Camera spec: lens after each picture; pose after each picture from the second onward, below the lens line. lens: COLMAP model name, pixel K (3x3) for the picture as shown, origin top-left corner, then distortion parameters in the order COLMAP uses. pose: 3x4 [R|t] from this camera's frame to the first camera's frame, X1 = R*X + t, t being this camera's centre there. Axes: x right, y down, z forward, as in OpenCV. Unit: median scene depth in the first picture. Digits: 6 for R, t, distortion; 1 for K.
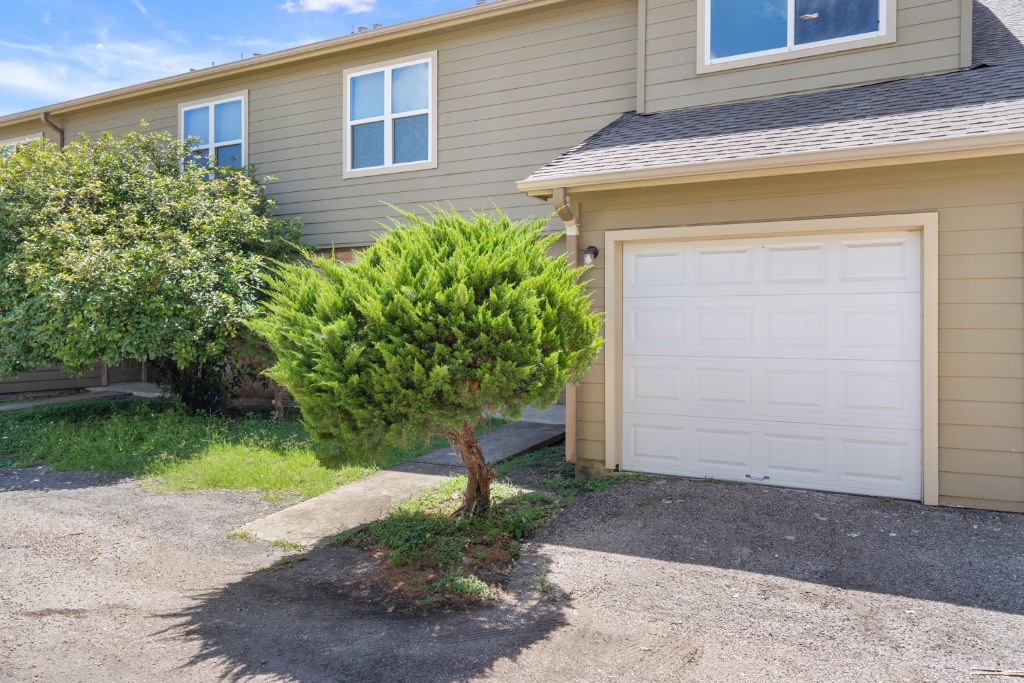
lens RADIAL K [[733.3, 0, 489.0], [0, 733.3, 340.5], [0, 0, 1]] dist [0.002815, 0.001107]
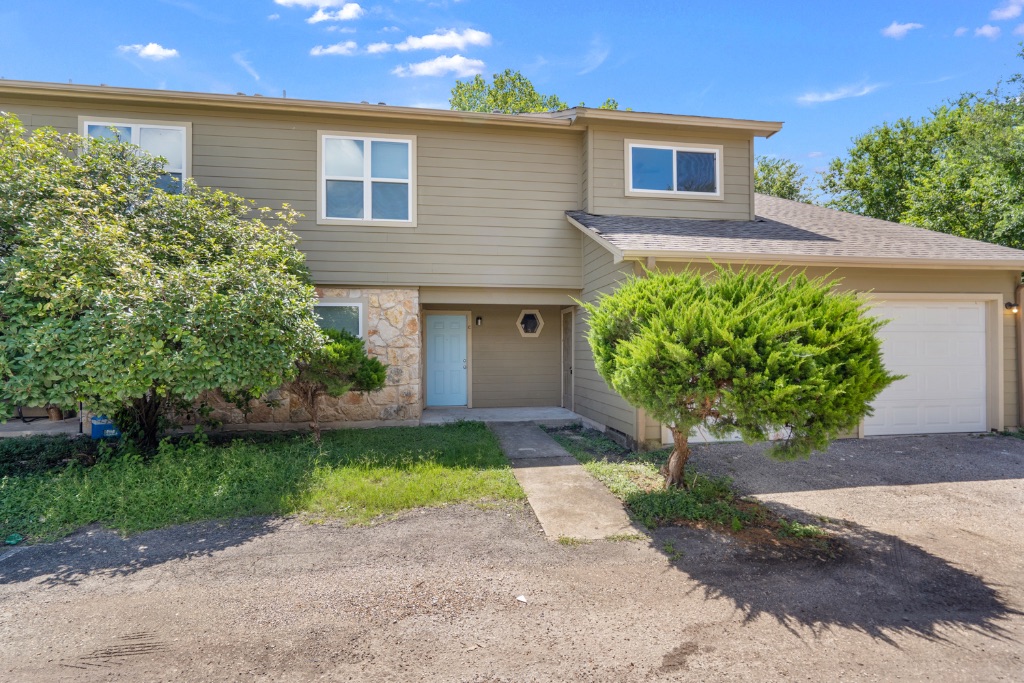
lens RADIAL K [[479.7, 0, 510.3], [0, 479.7, 346.9], [0, 0, 1]] dist [0.001227, 0.000798]
pose [[0.797853, -0.000274, 0.602852, -0.931271], [0.018335, 0.999548, -0.023812, -0.011370], [-0.602573, 0.030052, 0.797497, 0.517248]]
